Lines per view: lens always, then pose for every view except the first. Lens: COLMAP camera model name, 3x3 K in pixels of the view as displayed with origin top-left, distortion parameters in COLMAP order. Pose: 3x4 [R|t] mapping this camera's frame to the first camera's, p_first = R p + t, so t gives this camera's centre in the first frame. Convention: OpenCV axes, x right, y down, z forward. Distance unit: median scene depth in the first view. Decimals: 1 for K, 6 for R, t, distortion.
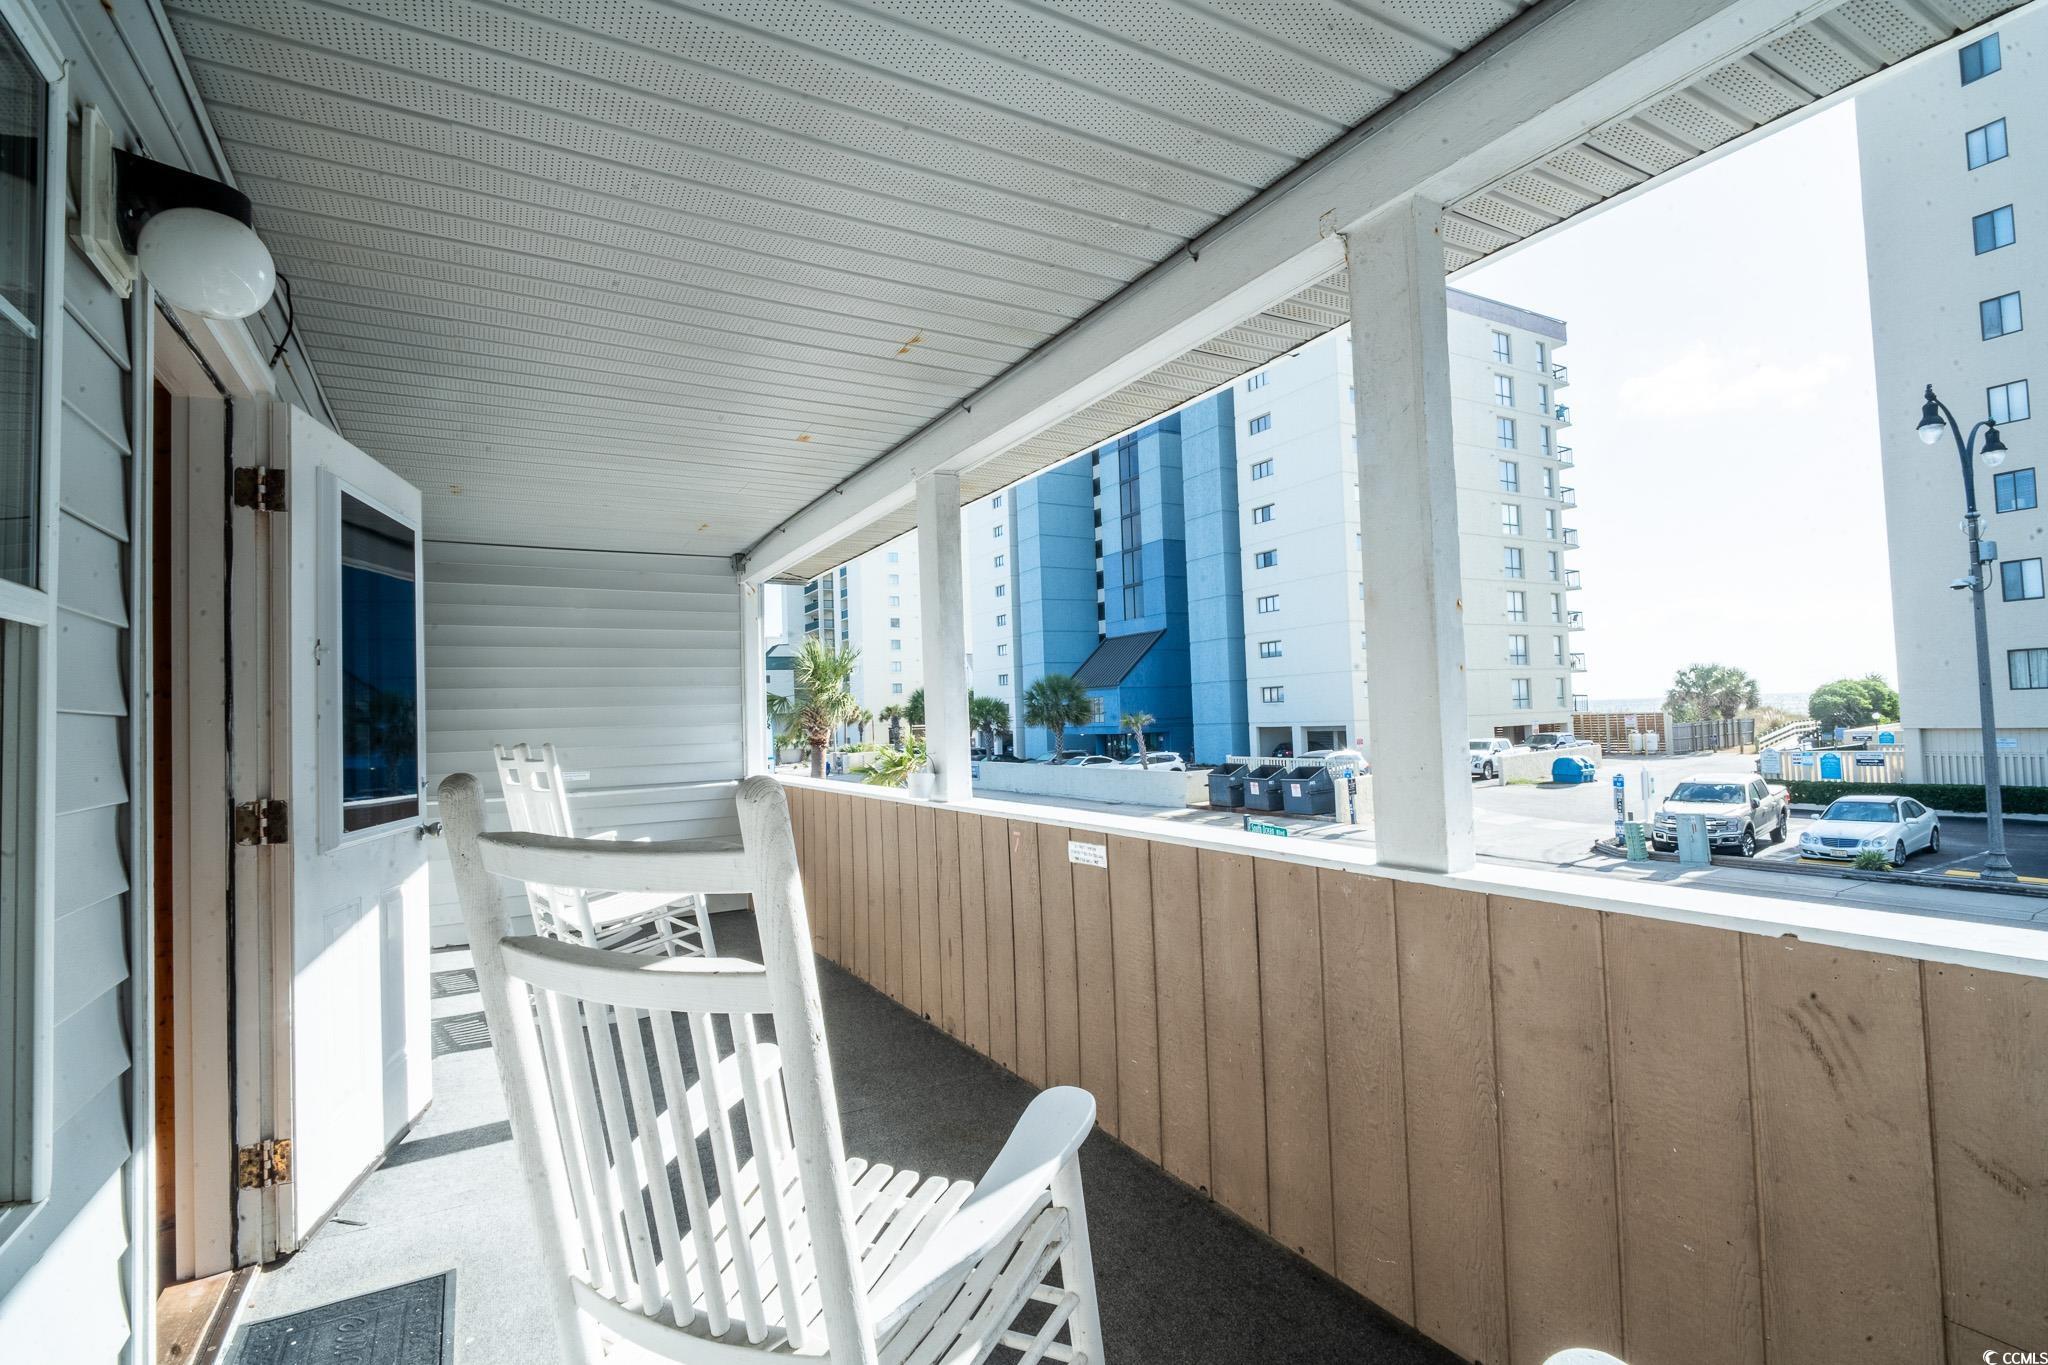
lens RADIAL K [[961.5, 0, 1024.0], [0, 961.5, 682.5], [0, 0, 1]] dist [-0.013663, -0.000543]
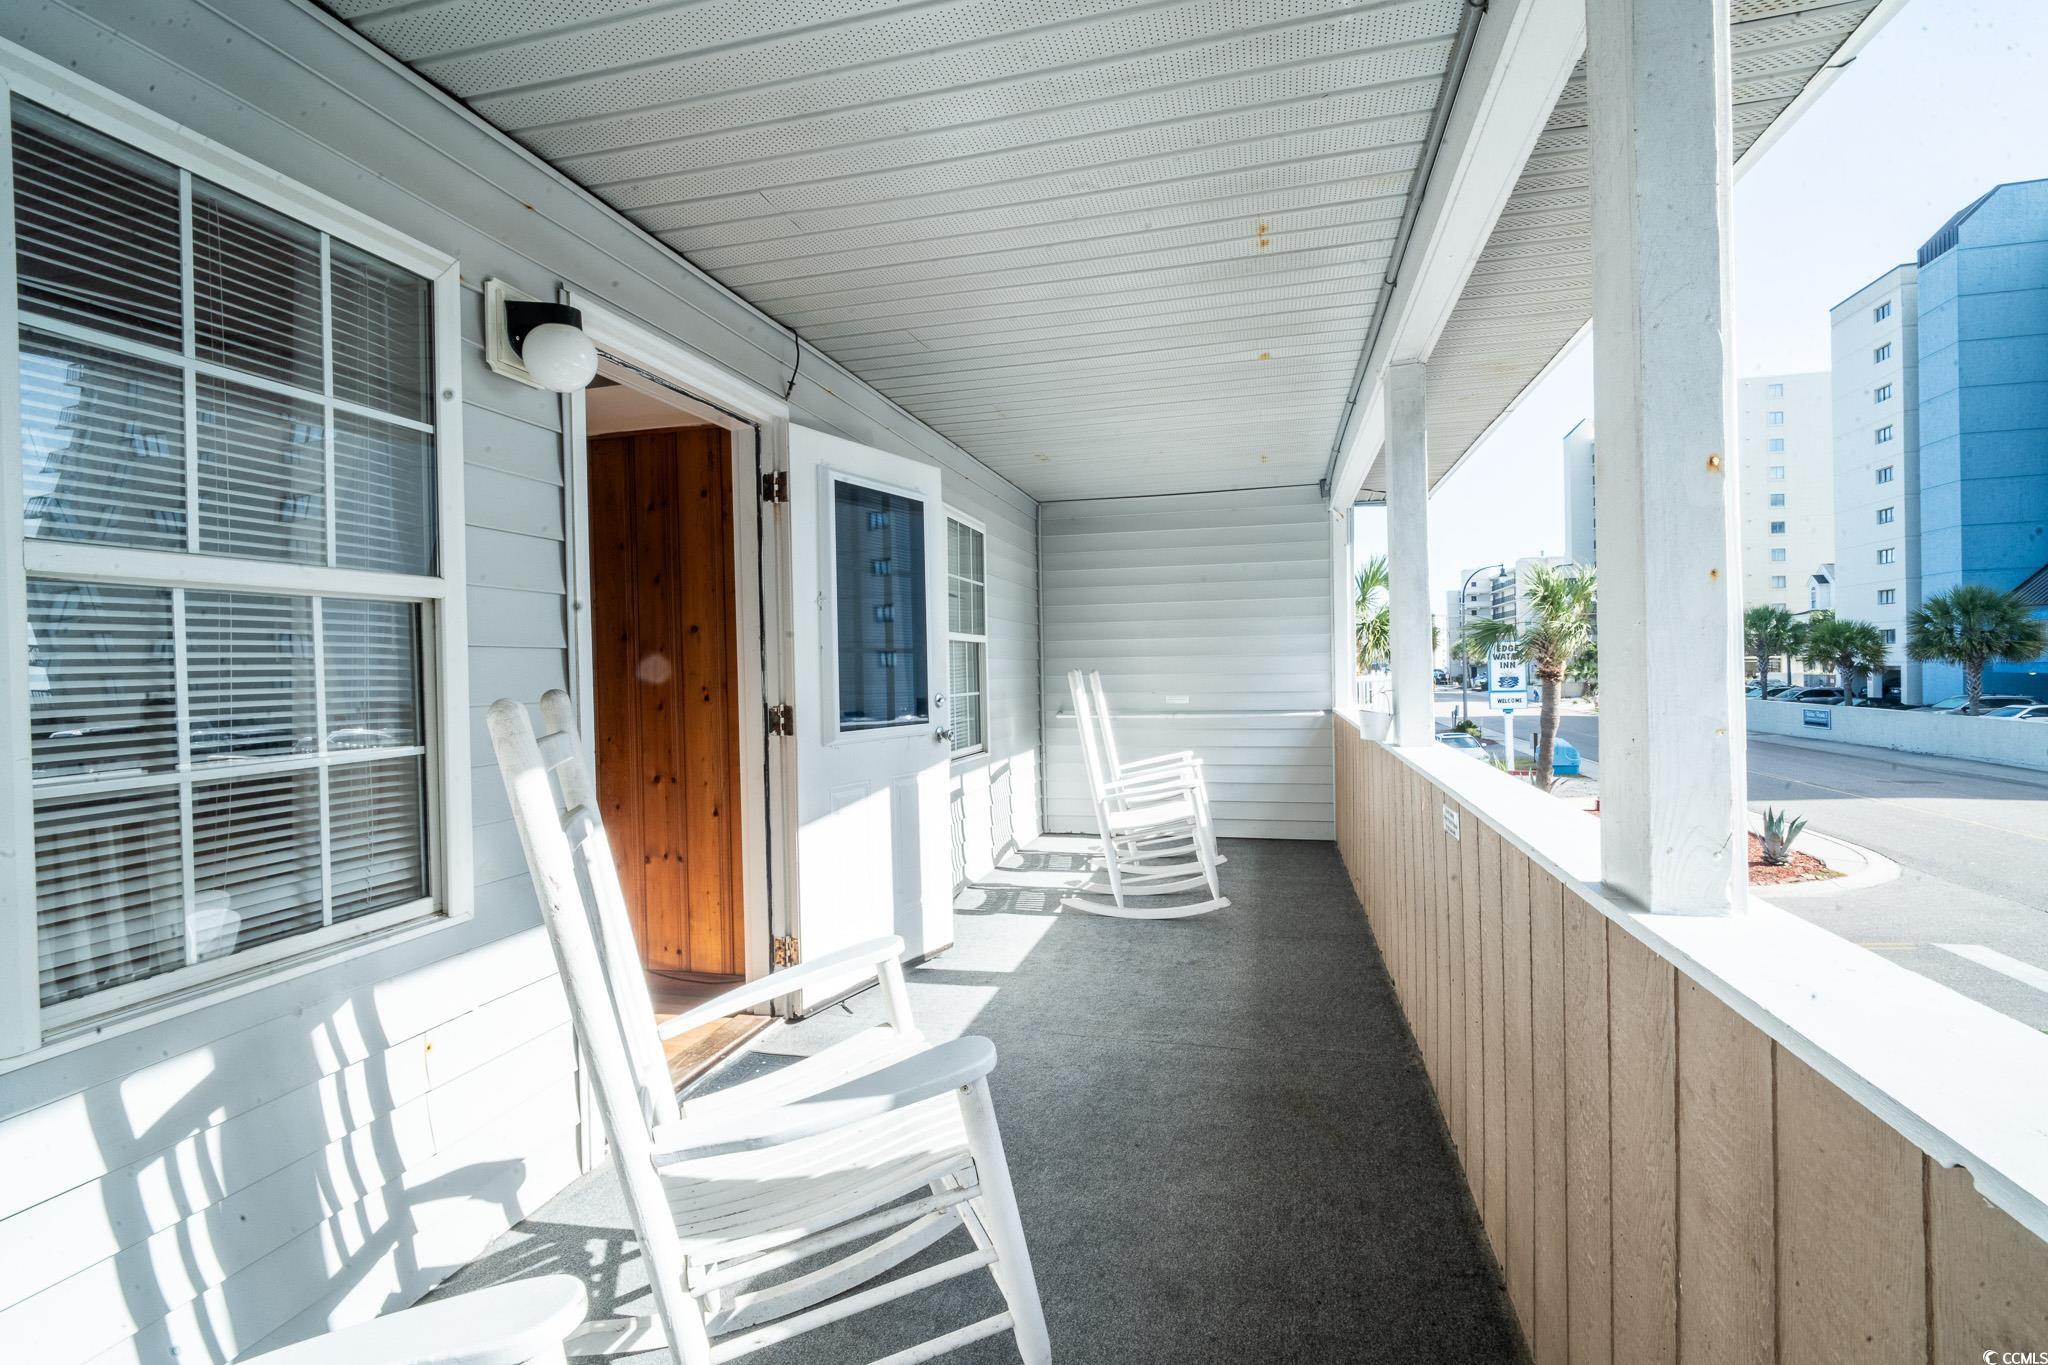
lens RADIAL K [[952.2, 0, 1024.0], [0, 952.2, 682.5], [0, 0, 1]] dist [-0.003942, -0.000606]
pose [[0.705355, 0.031269, -0.708165, 0.182067], [0.022016, 0.997578, 0.065977, 0.000740], [0.708513, -0.062128, 0.702958, 0.093402]]
